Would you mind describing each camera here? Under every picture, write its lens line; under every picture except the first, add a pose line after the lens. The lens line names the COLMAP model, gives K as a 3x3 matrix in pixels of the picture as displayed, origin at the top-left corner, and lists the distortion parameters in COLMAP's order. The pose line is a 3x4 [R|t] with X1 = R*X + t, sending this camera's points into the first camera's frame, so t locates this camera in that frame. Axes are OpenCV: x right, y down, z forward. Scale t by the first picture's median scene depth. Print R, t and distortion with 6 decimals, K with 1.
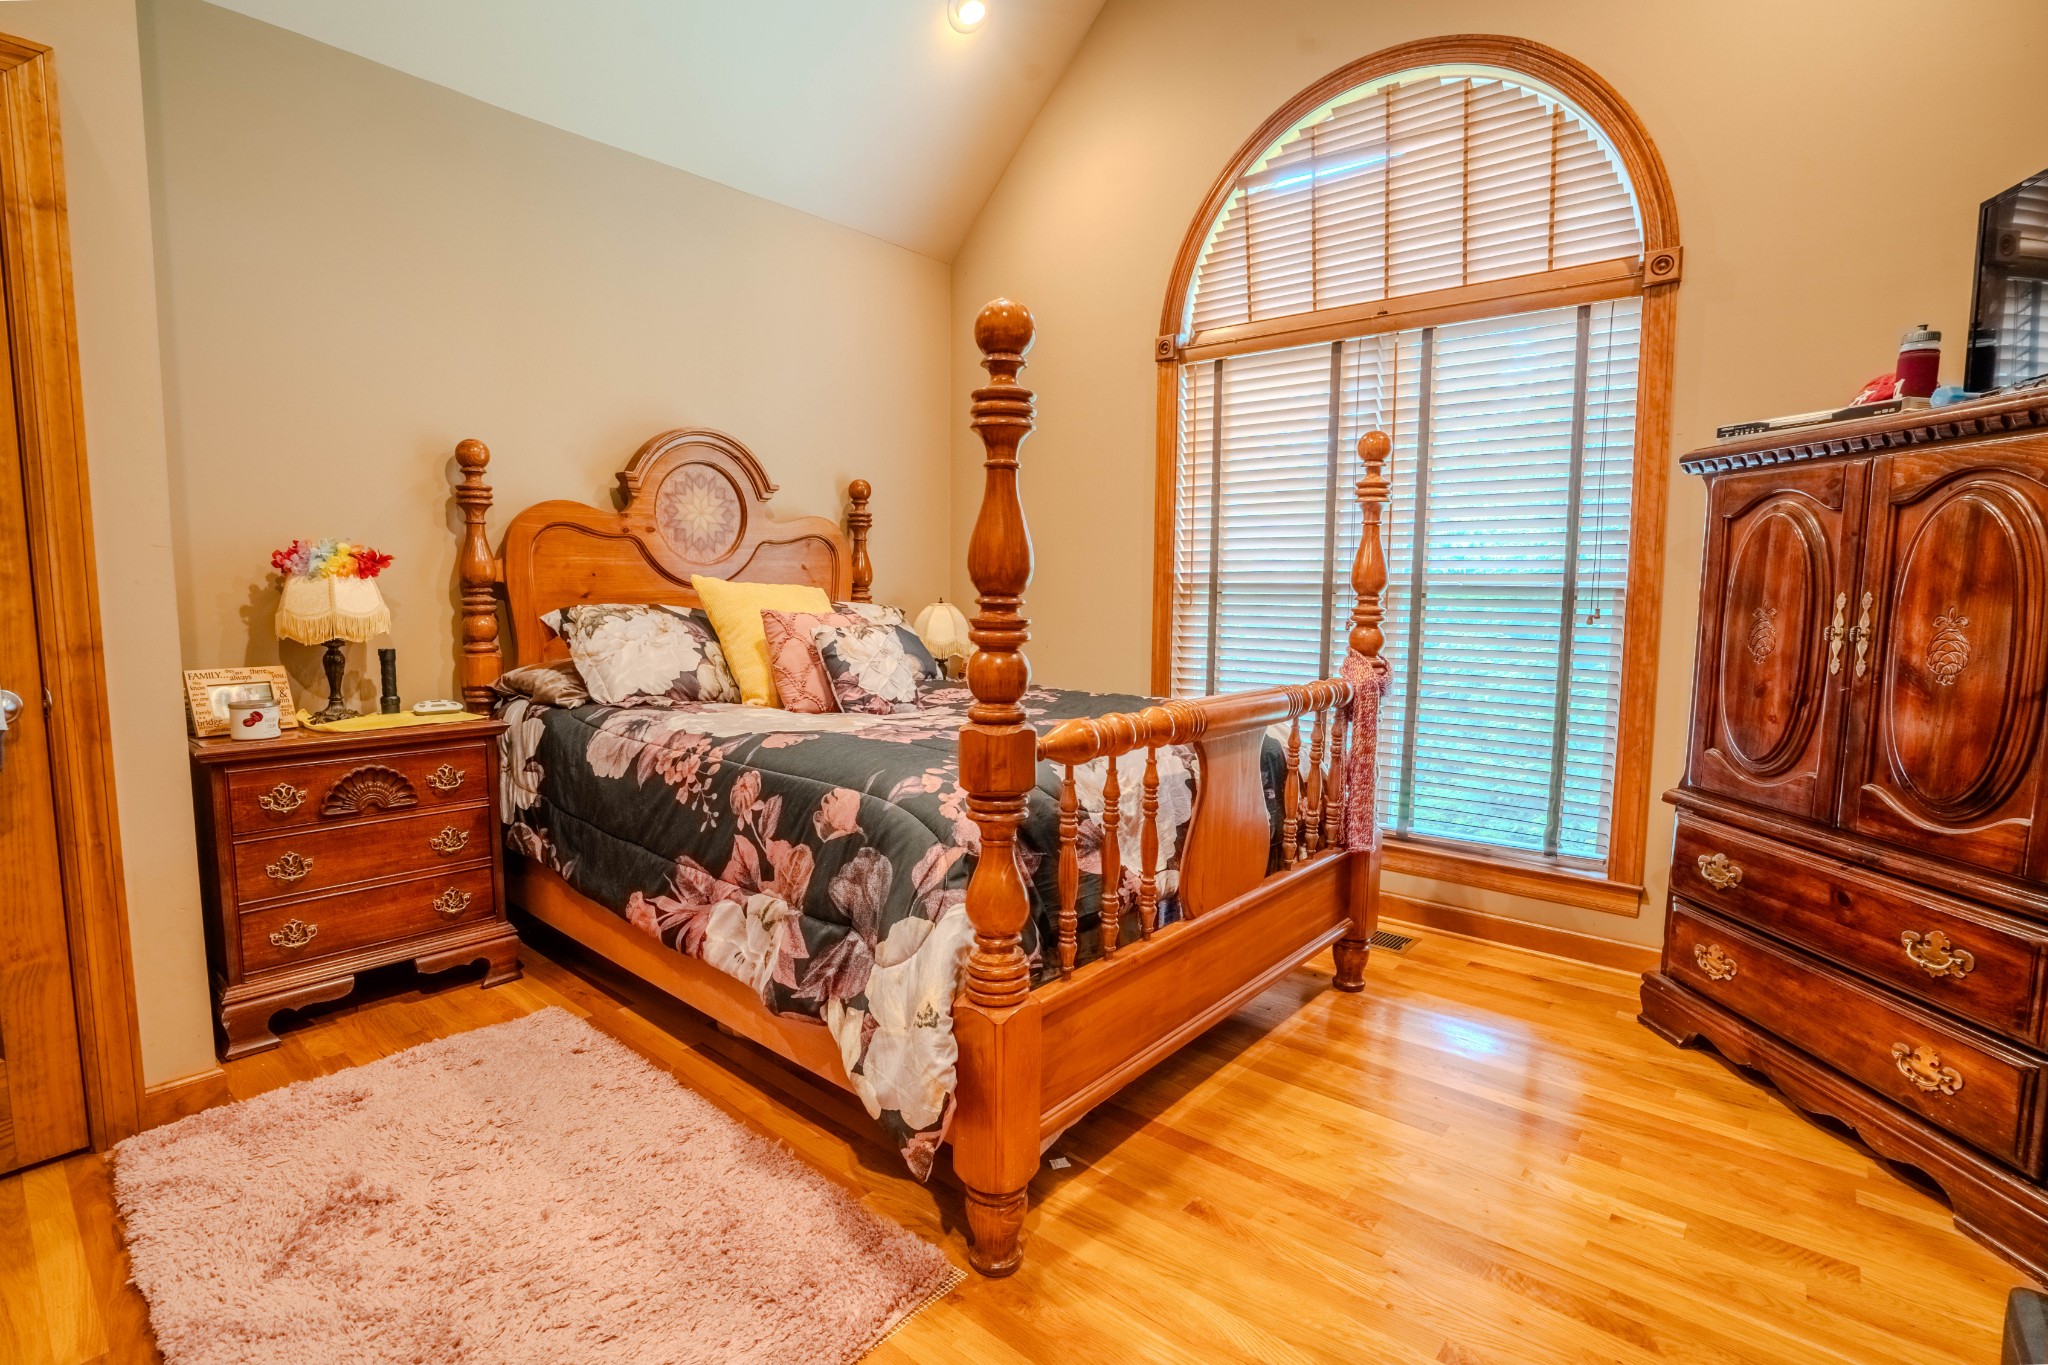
lens RADIAL K [[977.4, 0, 1003.8], [0, 977.4, 679.4], [0, 0, 1]] dist [-0.058770, 0.024193]
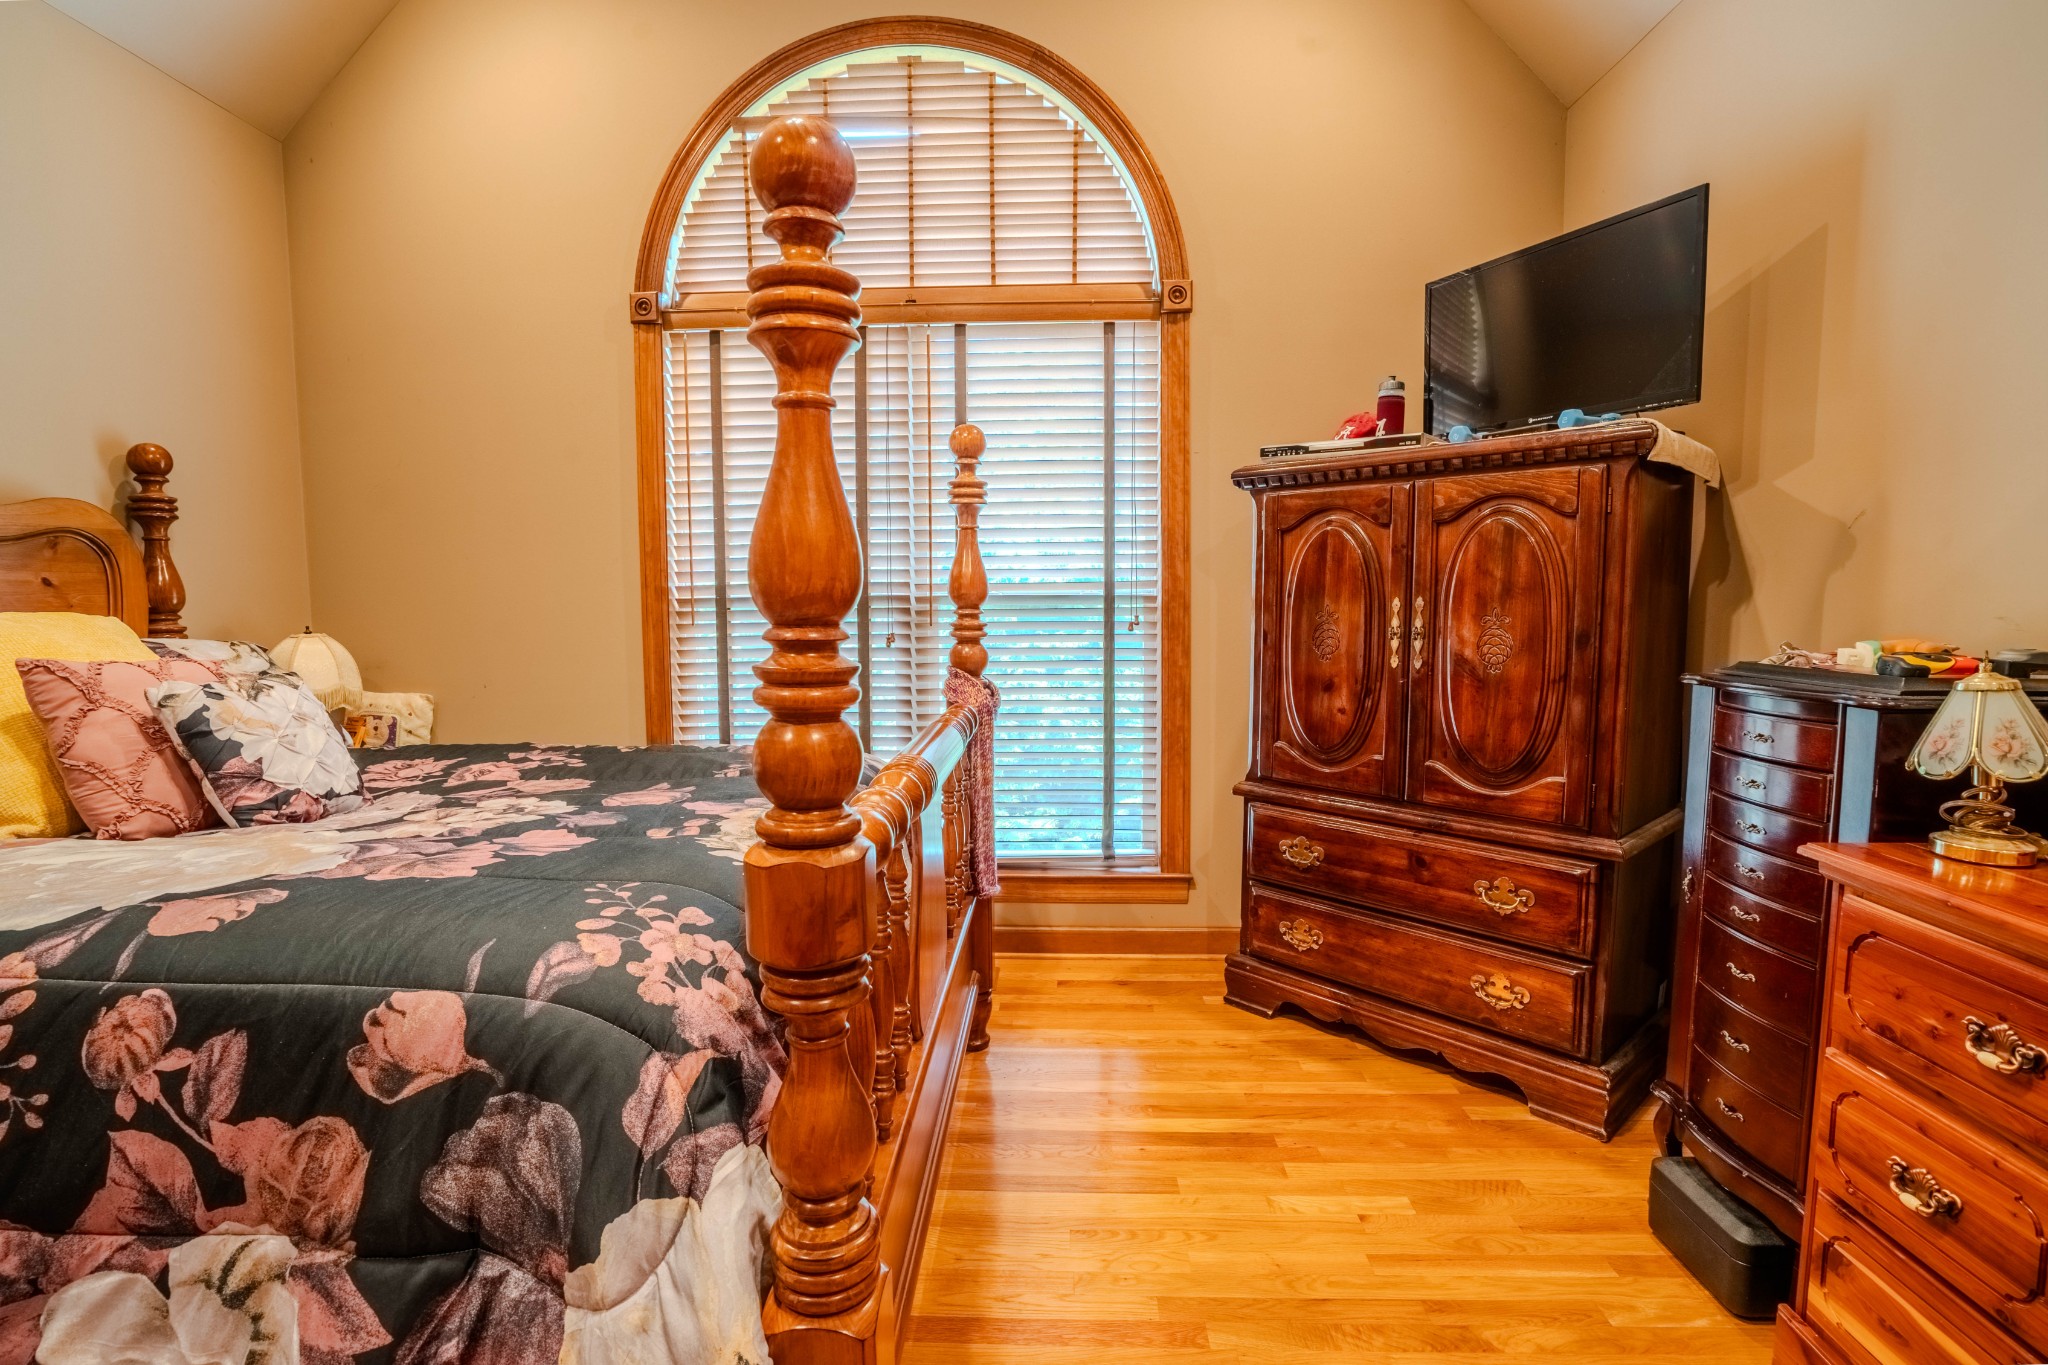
lens RADIAL K [[977.4, 0, 1003.8], [0, 977.4, 679.4], [0, 0, 1]] dist [-0.058770, 0.024193]
pose [[0.779186, -0.065439, 0.623367, -0.197671], [0.072892, 0.997247, 0.013575, -0.037228], [-0.622540, 0.034861, 0.781811, 0.330651]]
